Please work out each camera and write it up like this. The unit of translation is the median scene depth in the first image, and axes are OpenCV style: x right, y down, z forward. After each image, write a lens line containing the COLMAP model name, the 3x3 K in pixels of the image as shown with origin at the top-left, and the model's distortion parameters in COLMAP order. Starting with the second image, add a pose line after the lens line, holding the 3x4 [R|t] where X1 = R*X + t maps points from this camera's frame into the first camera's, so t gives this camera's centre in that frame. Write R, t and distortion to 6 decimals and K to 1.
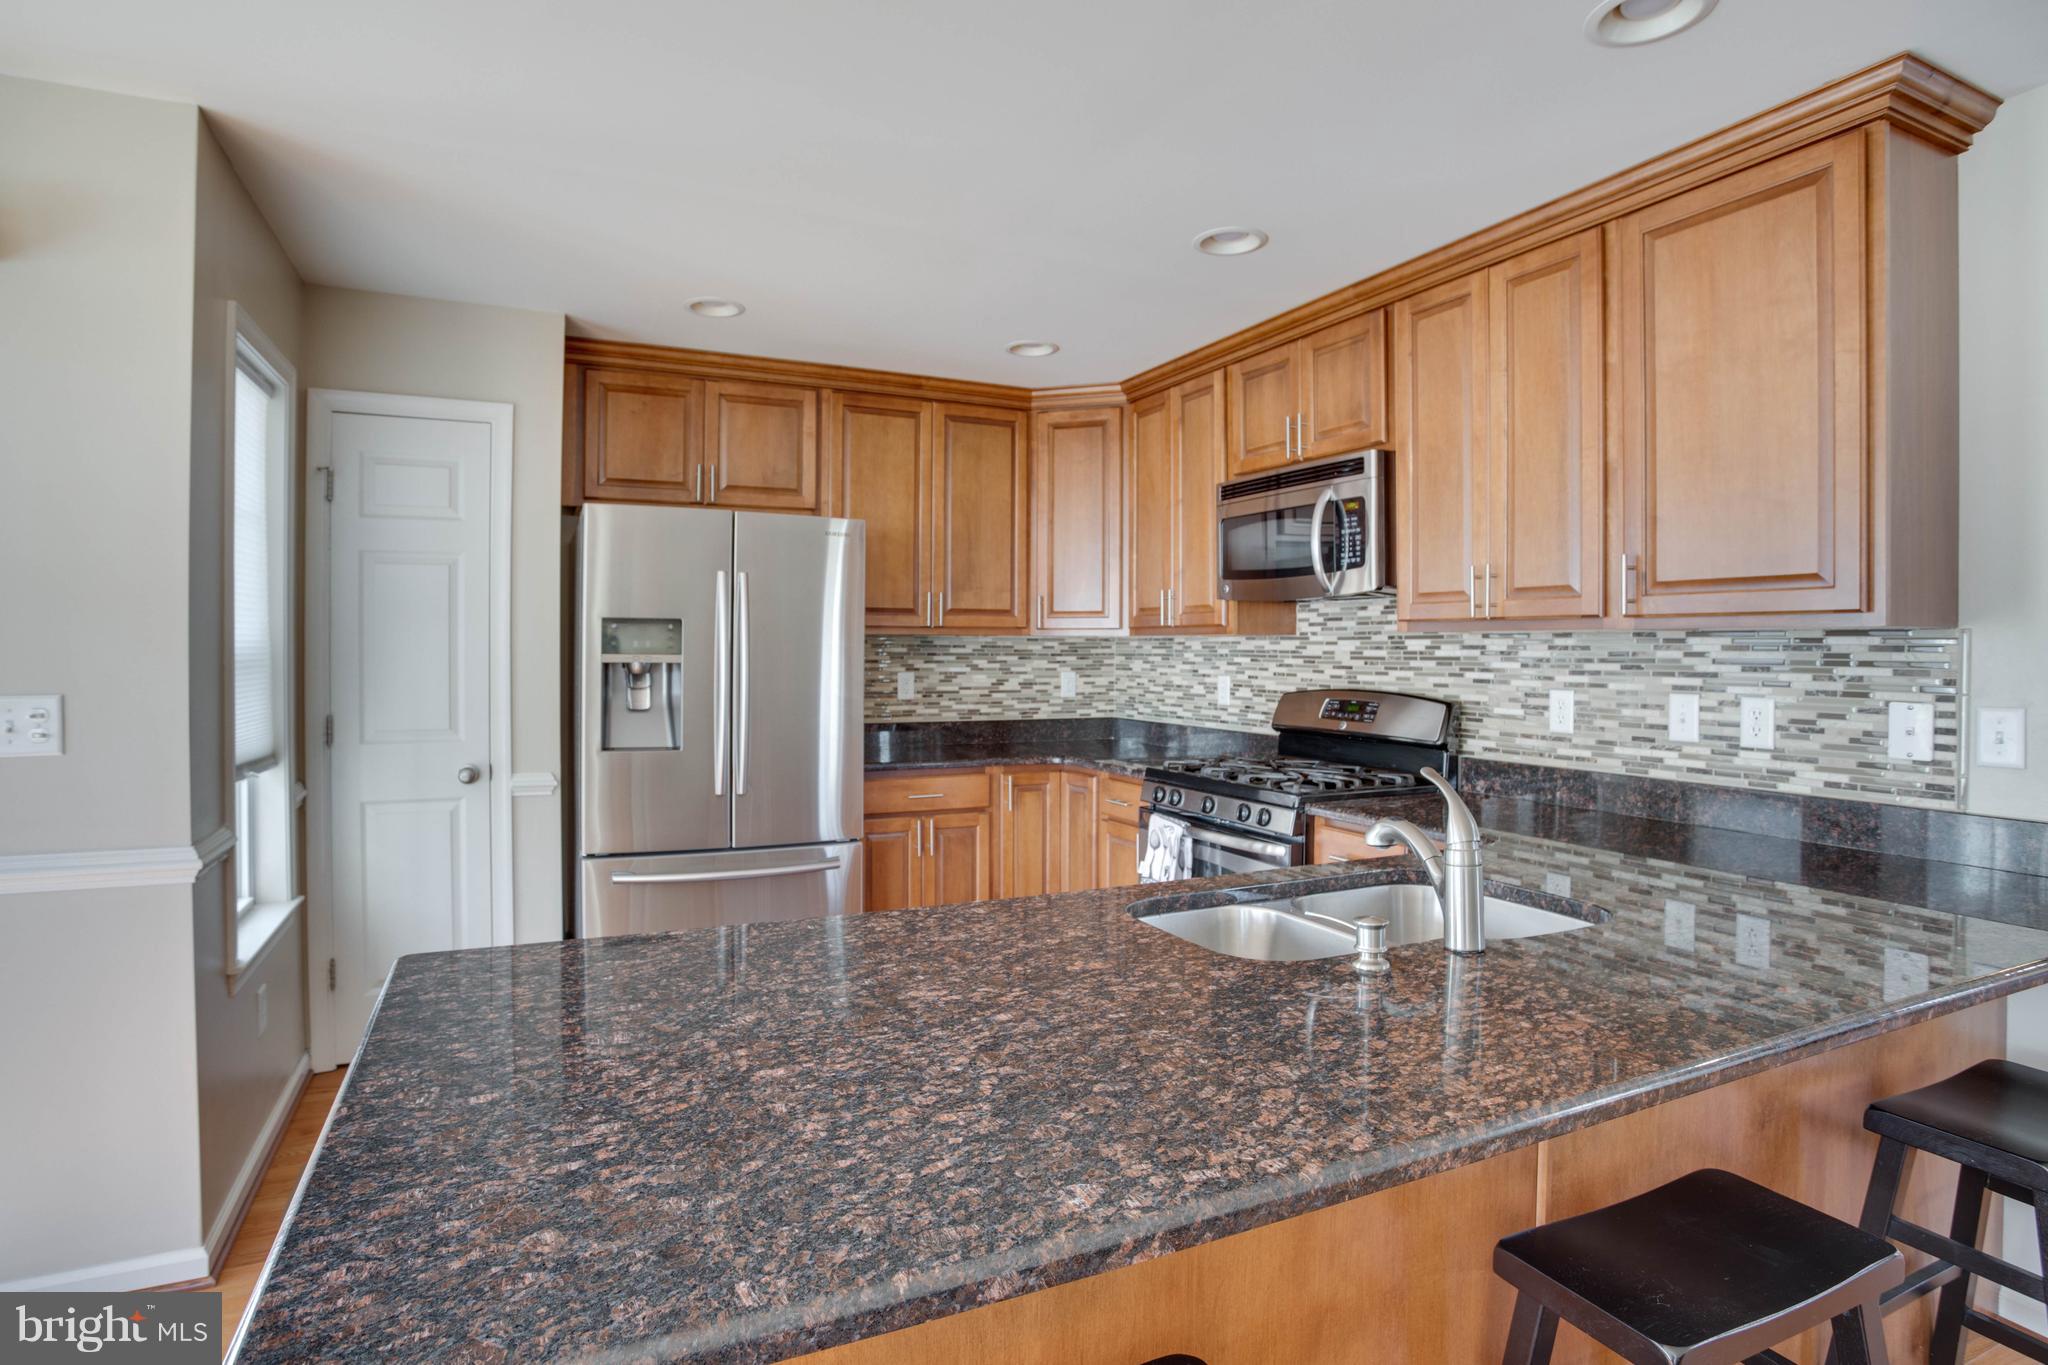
lens RADIAL K [[1040.3, 0, 951.2], [0, 1040.3, 651.4], [0, 0, 1]] dist [-0.064923, 0.022142]
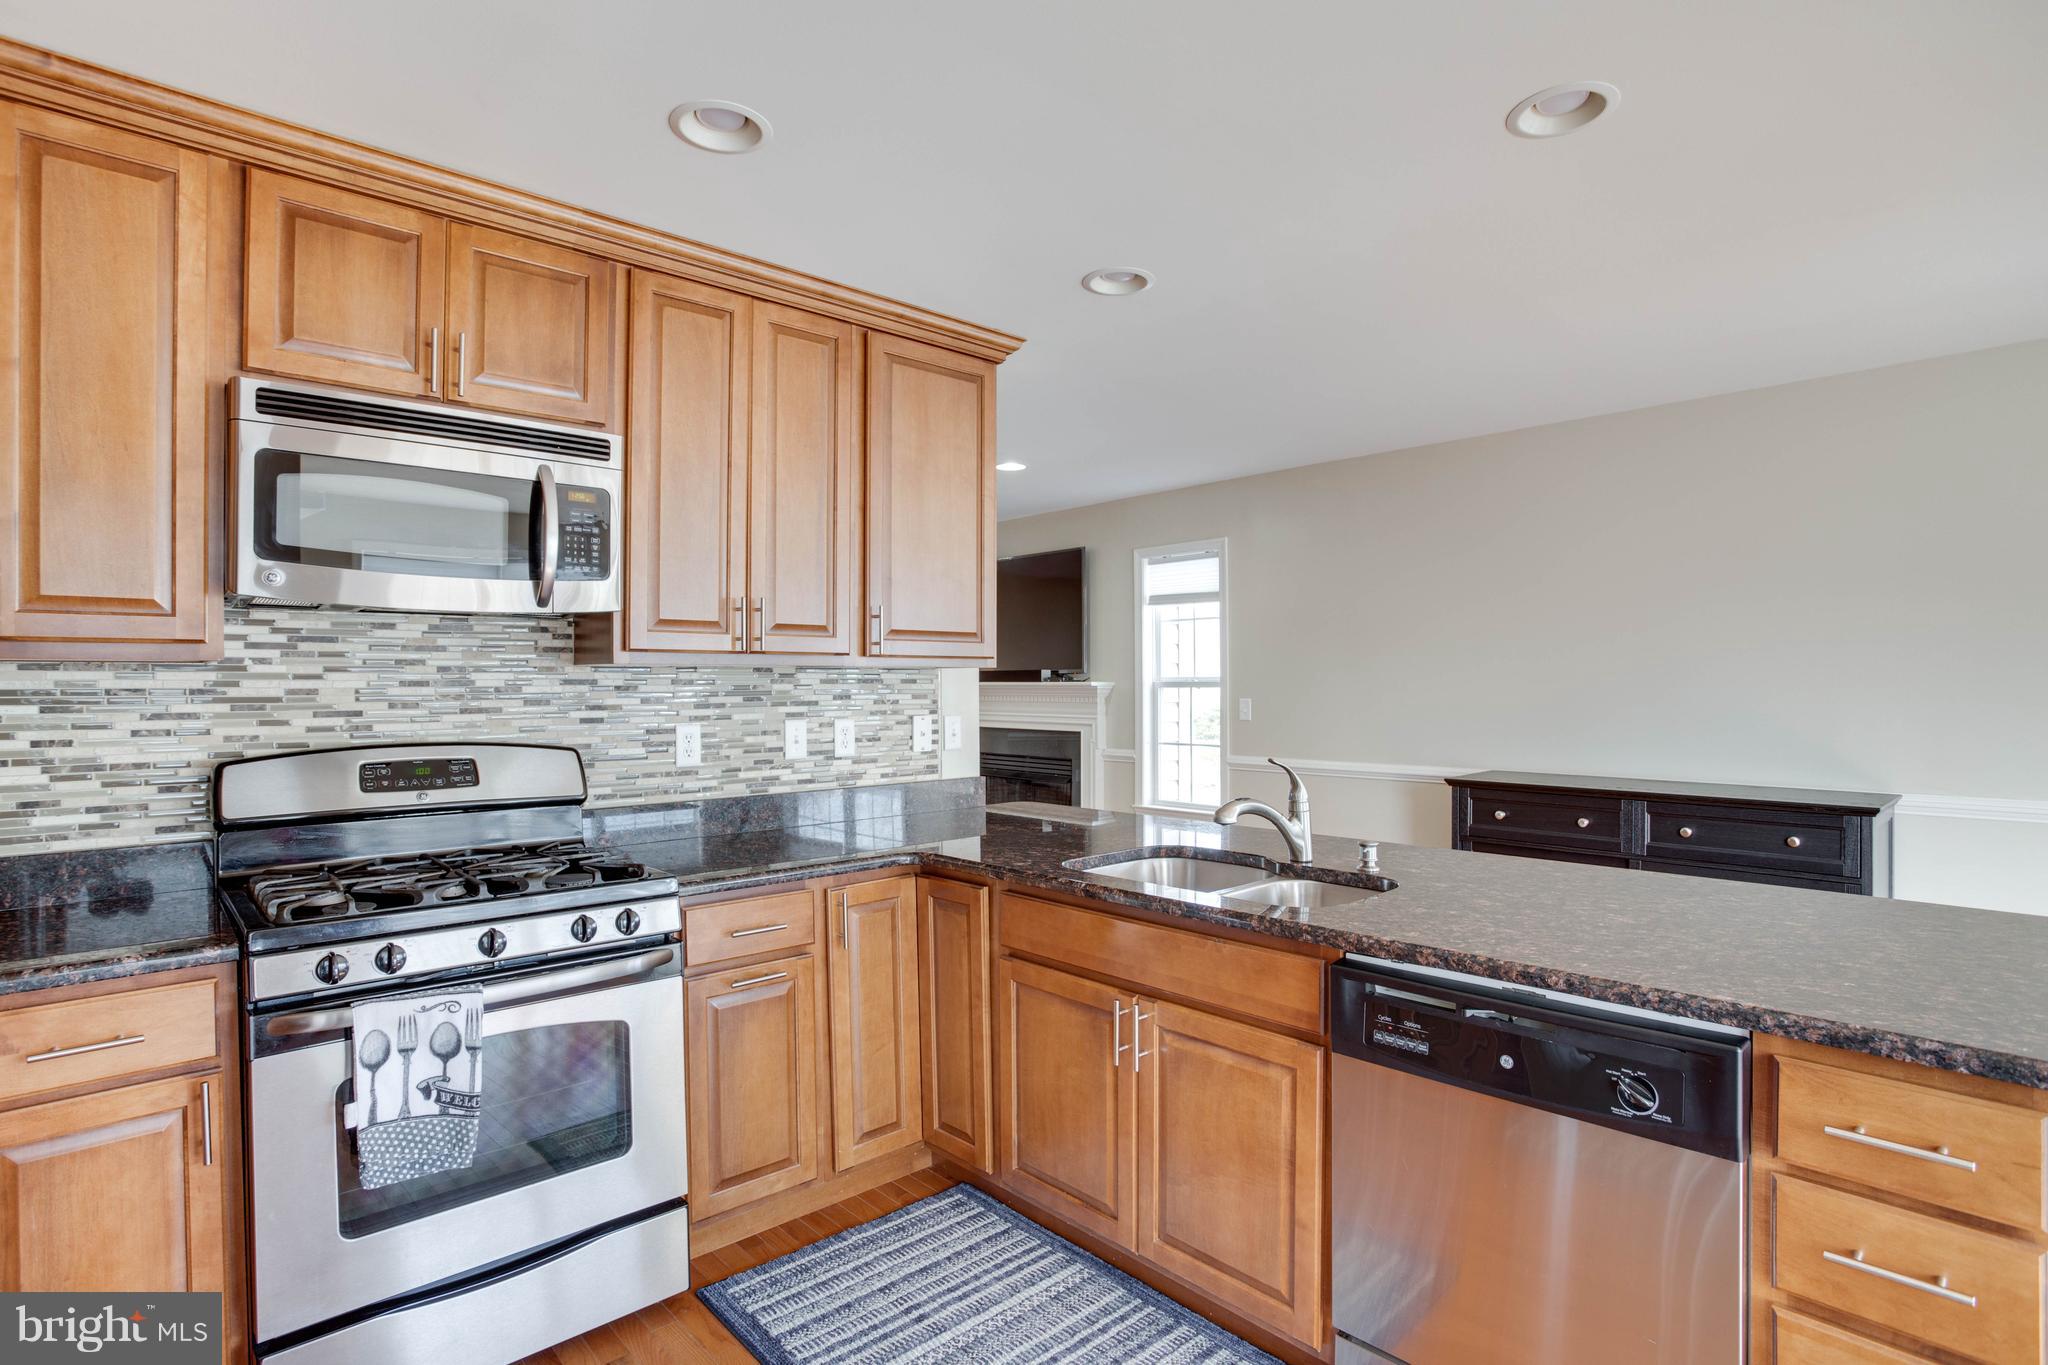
lens RADIAL K [[1029.6, 0, 1024.0], [0, 1029.6, 682.5], [0, 0, 1]] dist [-0.083053, 0.034692]
pose [[-0.338470, -0.002395, 0.940974, -0.402655], [0.006622, 0.999966, 0.004928, -0.005229], [-0.940954, 0.007899, -0.338443, 0.892780]]
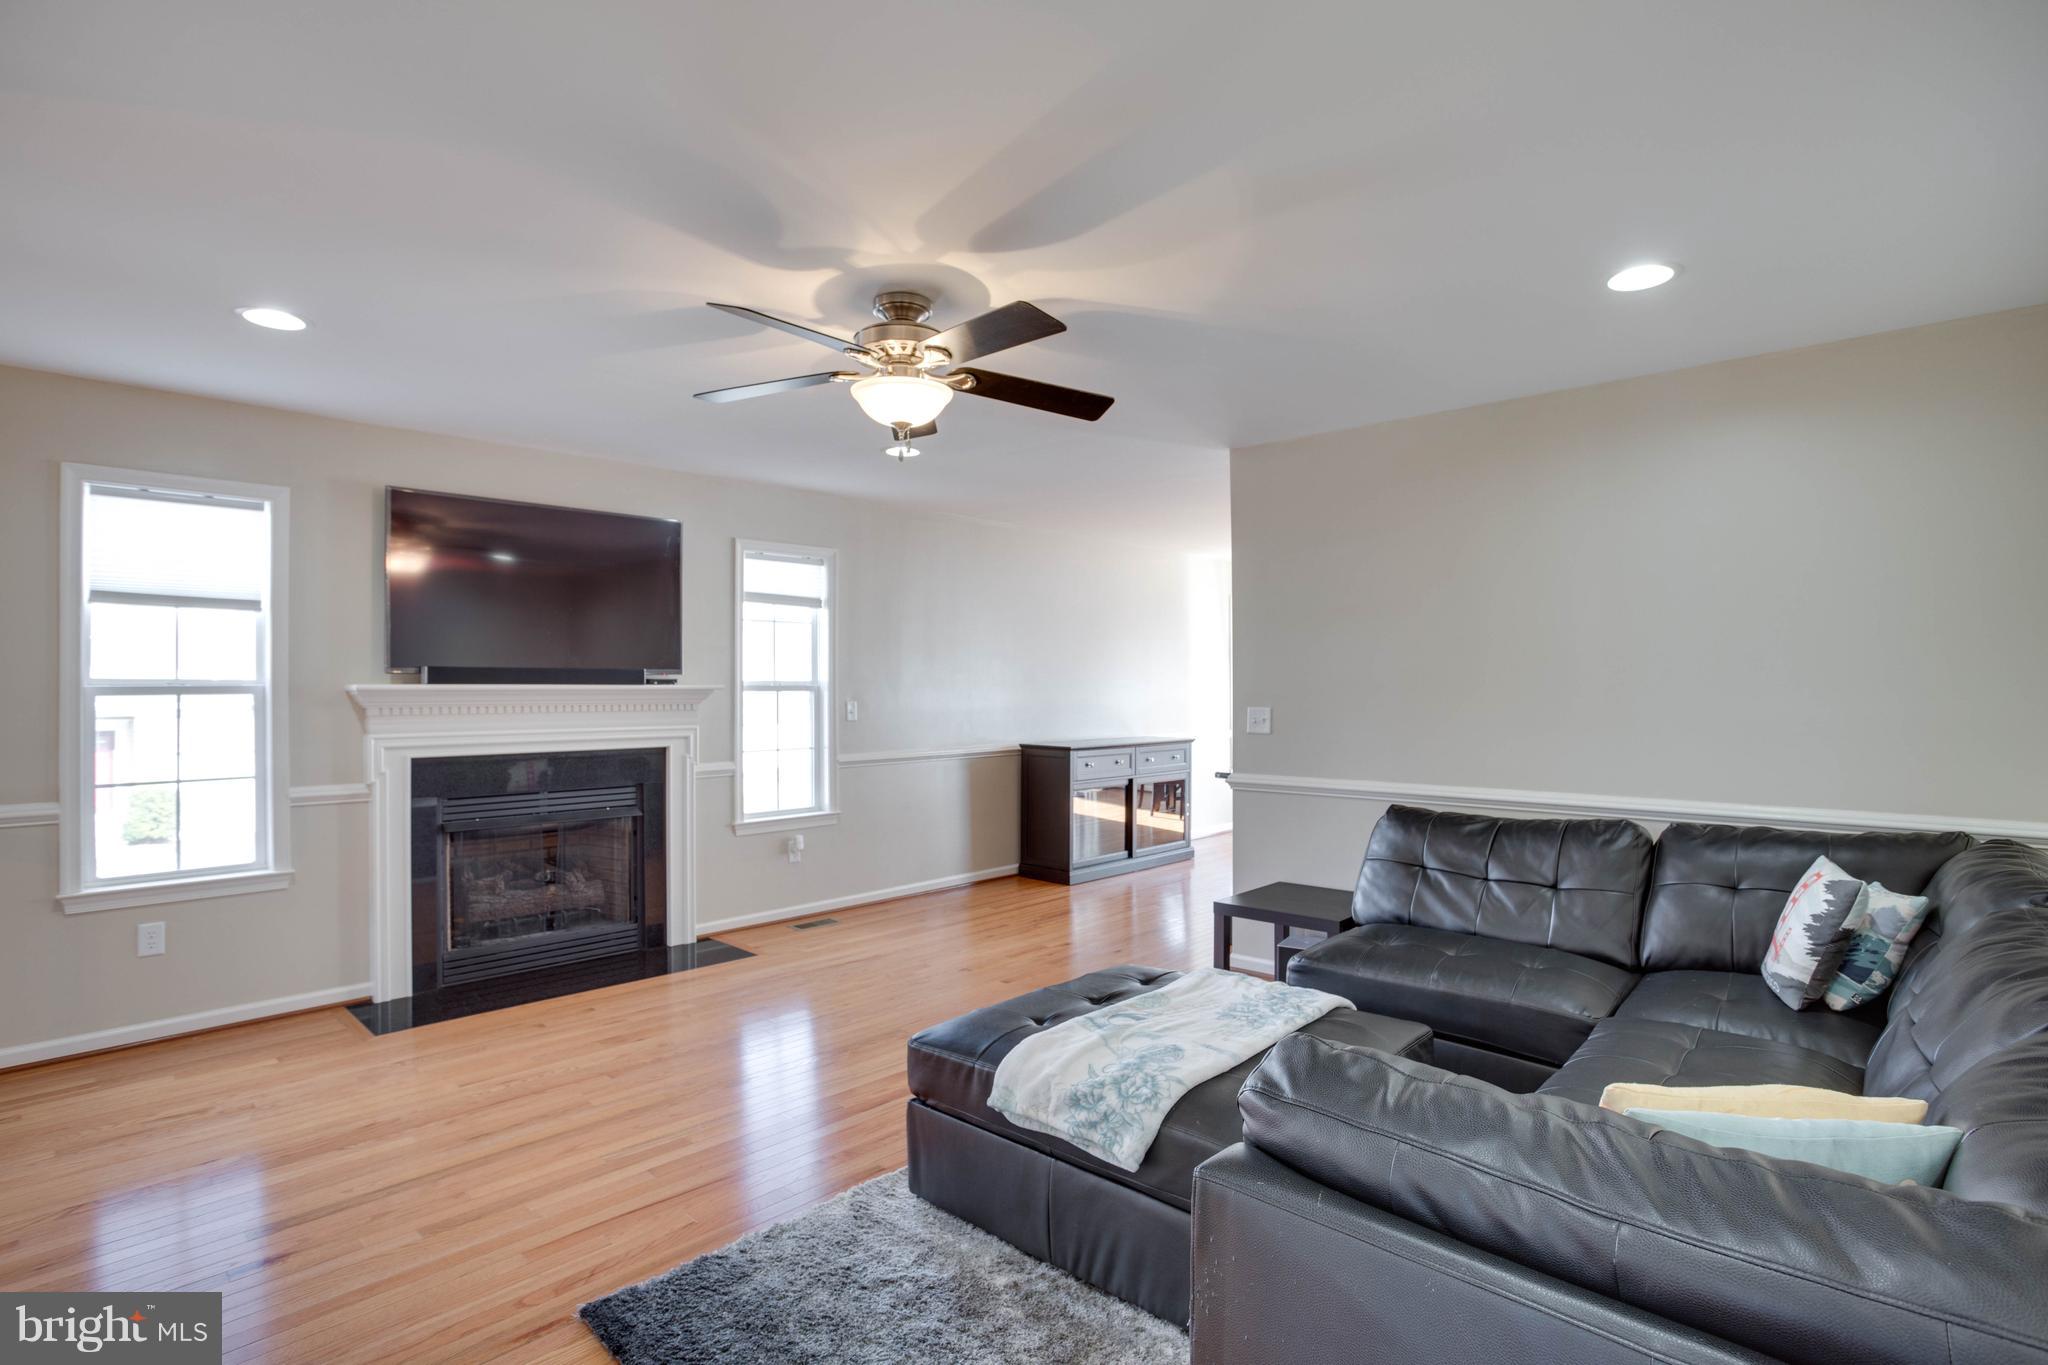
lens RADIAL K [[1003.1, 0, 1024.0], [0, 1003.1, 682.5], [0, 0, 1]] dist [-0.077190, 0.030301]
pose [[-0.916050, -0.004637, -0.401036, 1.499410], [-0.006003, 0.999980, 0.002150, -0.006579], [0.401018, 0.004377, -0.916060, 1.749158]]
